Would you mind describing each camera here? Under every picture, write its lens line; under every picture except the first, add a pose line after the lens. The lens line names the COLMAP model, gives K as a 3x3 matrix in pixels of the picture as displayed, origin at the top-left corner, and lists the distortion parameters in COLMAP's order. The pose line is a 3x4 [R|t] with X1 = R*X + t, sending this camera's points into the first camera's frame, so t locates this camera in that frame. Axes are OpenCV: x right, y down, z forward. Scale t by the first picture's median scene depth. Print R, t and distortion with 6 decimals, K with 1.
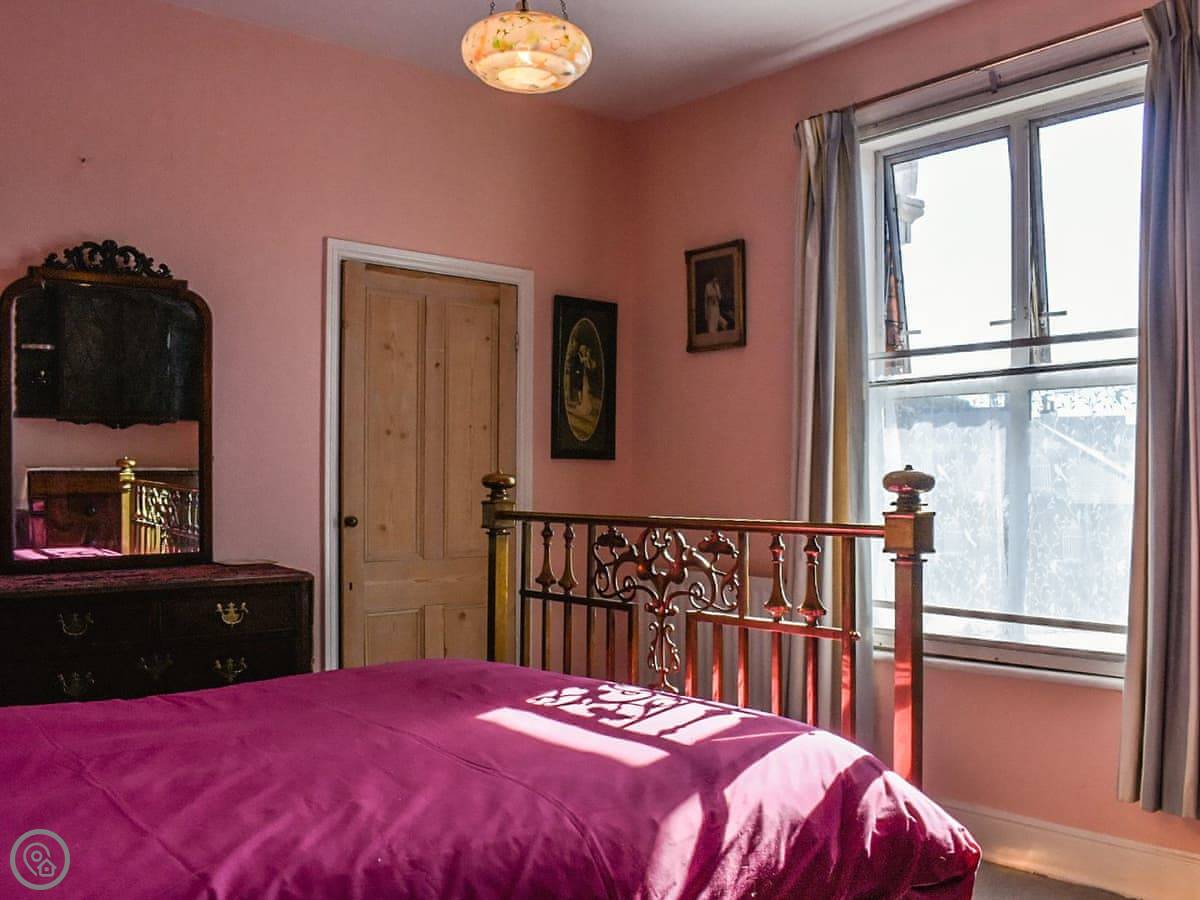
lens RADIAL K [[1073.4, 0, 605.7], [0, 1073.4, 493.7], [0, 0, 1]] dist [-0.076766, 0.006676]
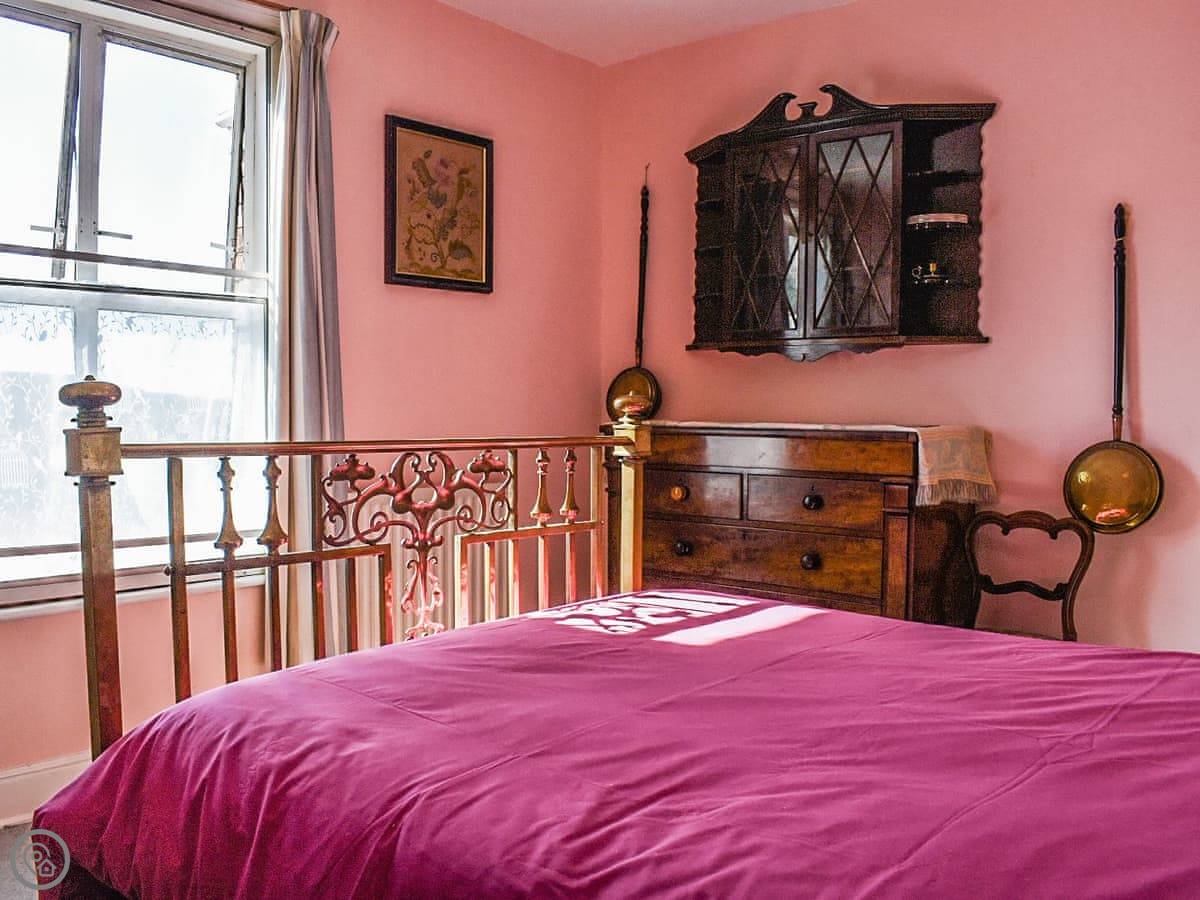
lens RADIAL K [[959.9, 0, 623.7], [0, 959.9, 465.7], [0, 0, 1]] dist [-0.081010, 0.011180]
pose [[-0.122663, -0.053984, 0.990979, -0.717115], [0.002898, 0.998496, 0.054752, 0.000279], [-0.992444, 0.009588, -0.122322, 0.876550]]
